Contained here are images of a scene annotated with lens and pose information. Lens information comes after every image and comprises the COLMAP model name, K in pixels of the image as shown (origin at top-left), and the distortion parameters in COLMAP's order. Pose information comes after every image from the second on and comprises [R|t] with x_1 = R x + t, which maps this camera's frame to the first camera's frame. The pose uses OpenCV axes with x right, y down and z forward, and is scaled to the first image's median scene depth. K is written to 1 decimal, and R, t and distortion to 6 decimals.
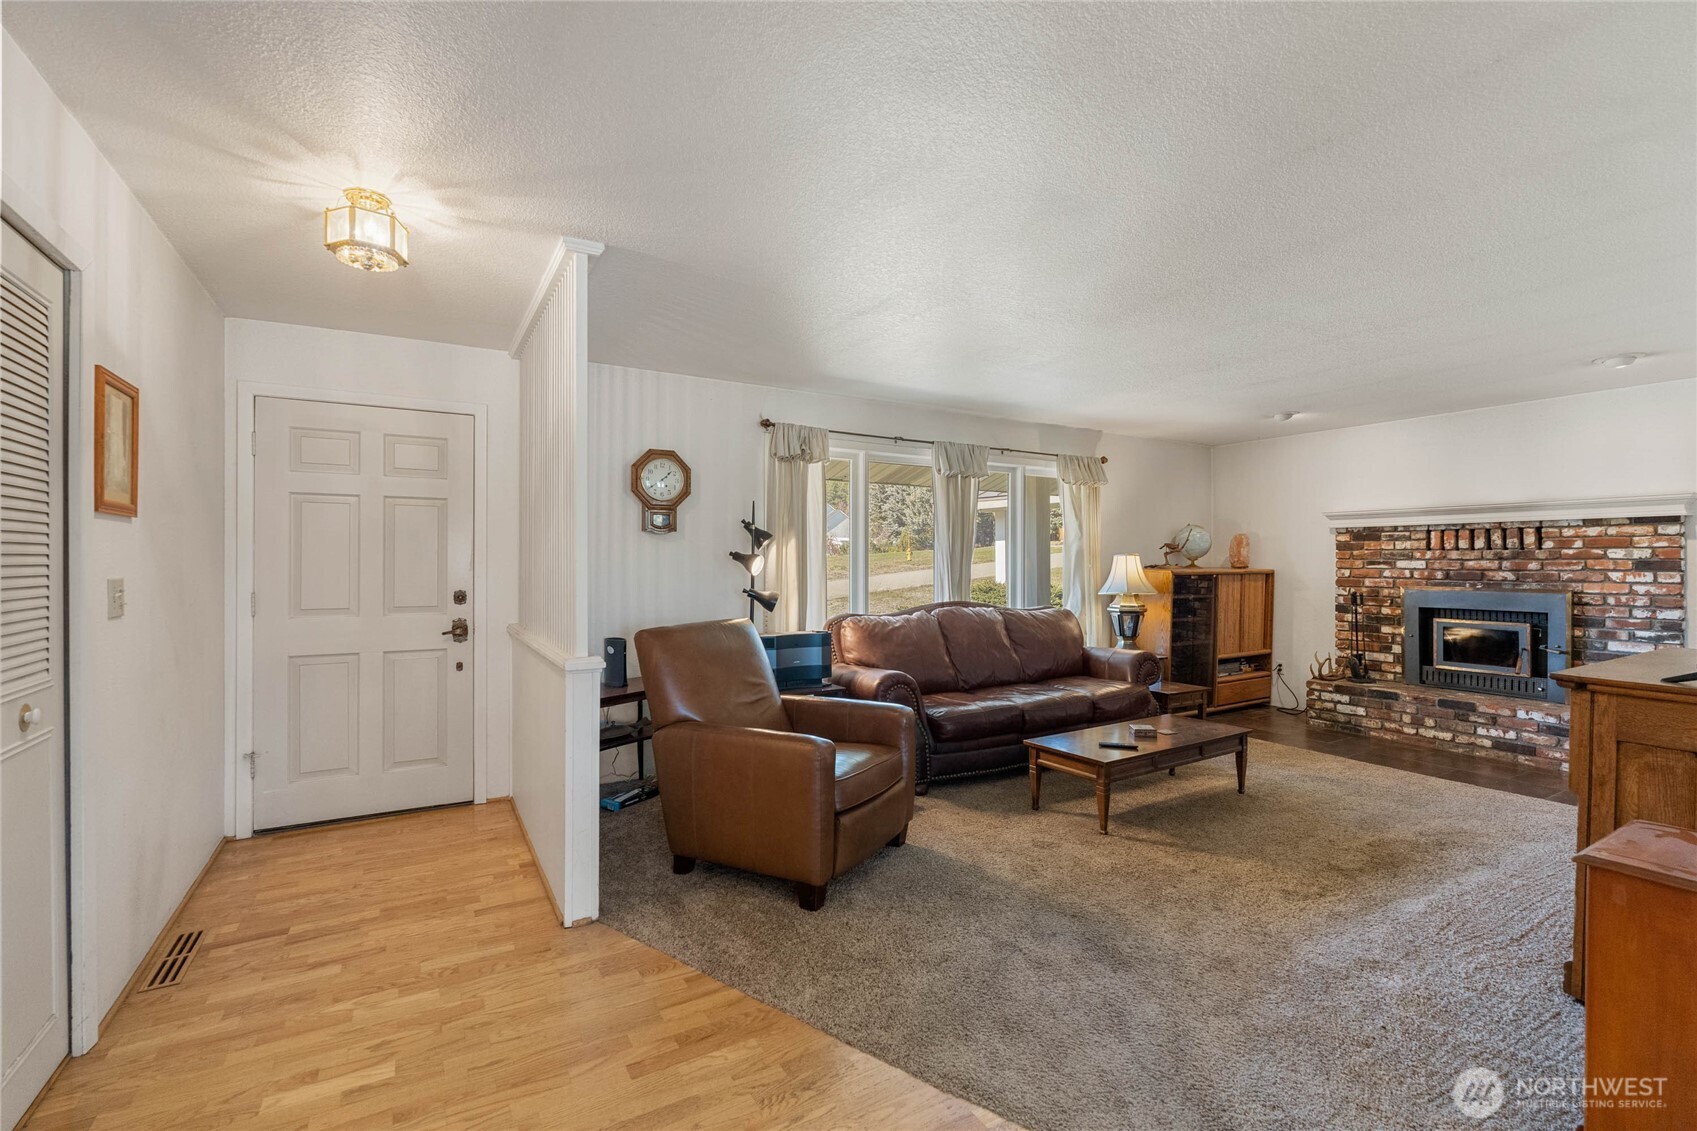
lens RADIAL K [[746.2, 0, 849.0], [0, 746.2, 559.8], [0, 0, 1]] dist [-0.008500, 0.001960]
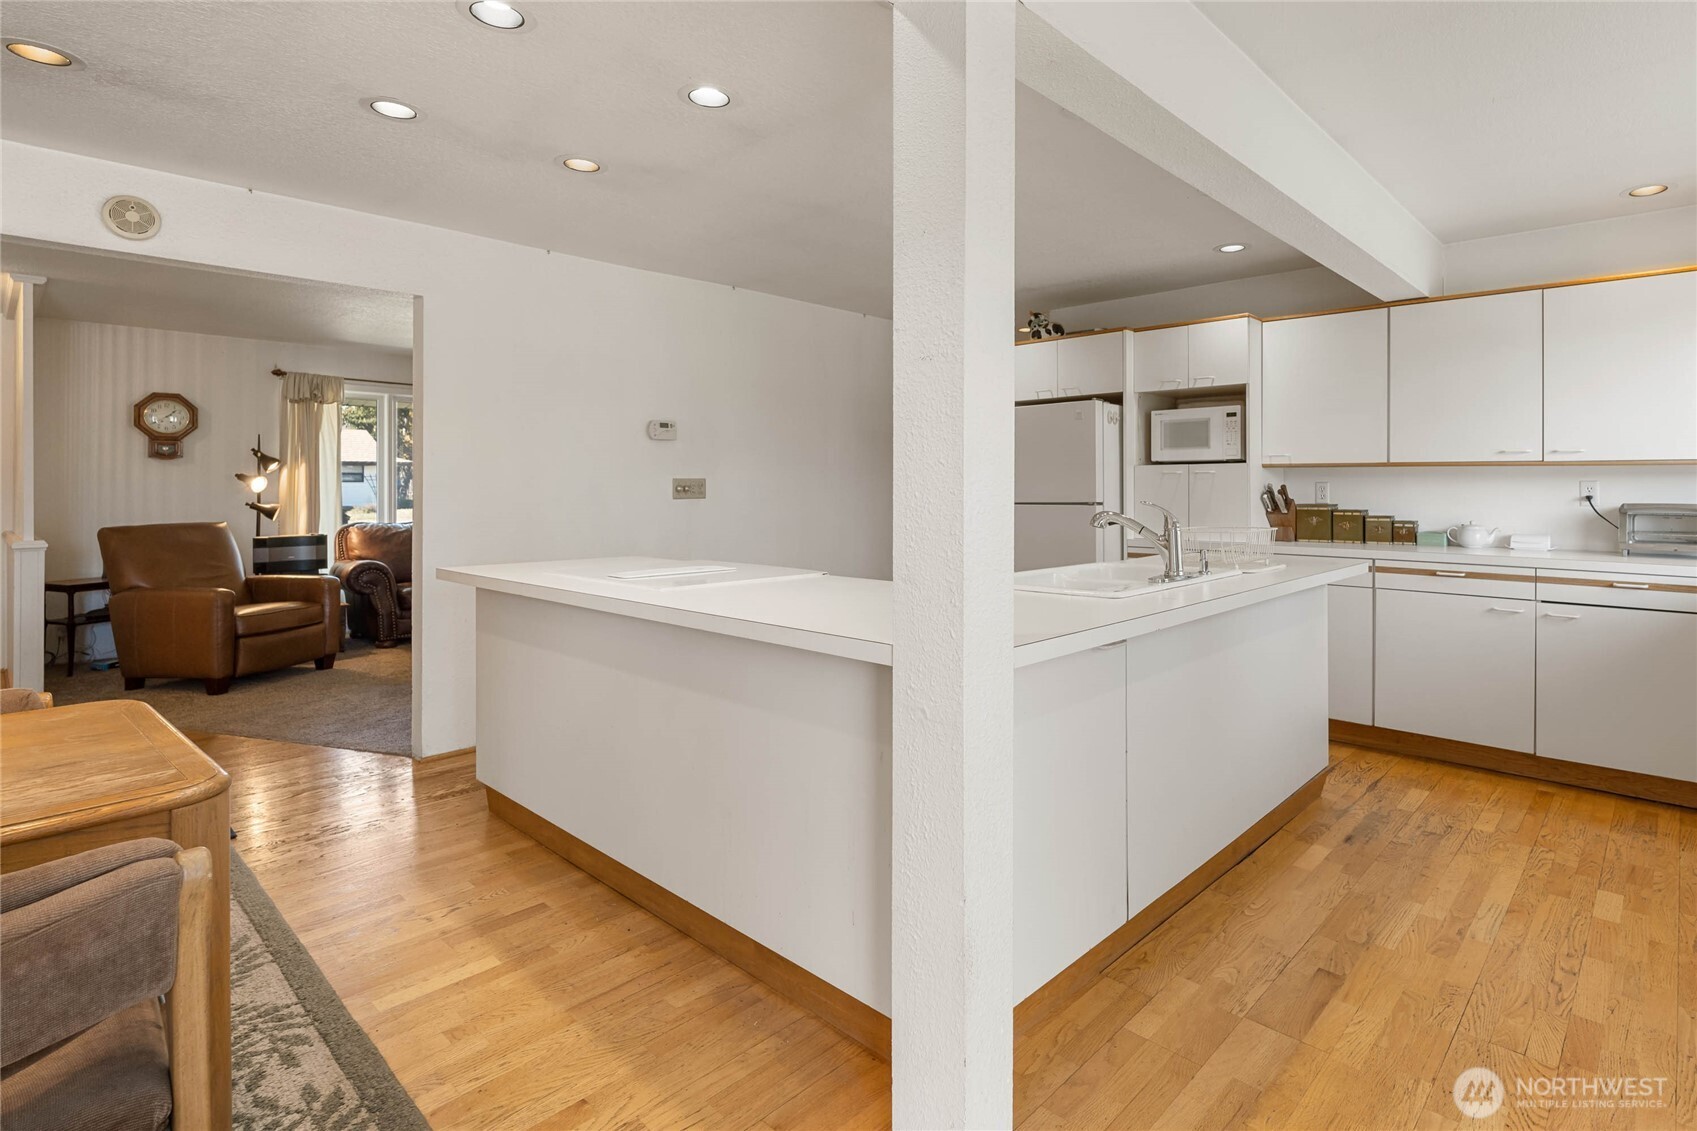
lens RADIAL K [[849.4, 0, 933.7], [0, 849.4, 482.8], [0, 0, 1]] dist [-0.004758, 0.000810]
pose [[0.948967, -0.004834, 0.315340, 0.489123], [0.005019, 0.999987, 0.000226, 0.009651], [-0.315337, 0.001368, 0.948979, -0.710386]]
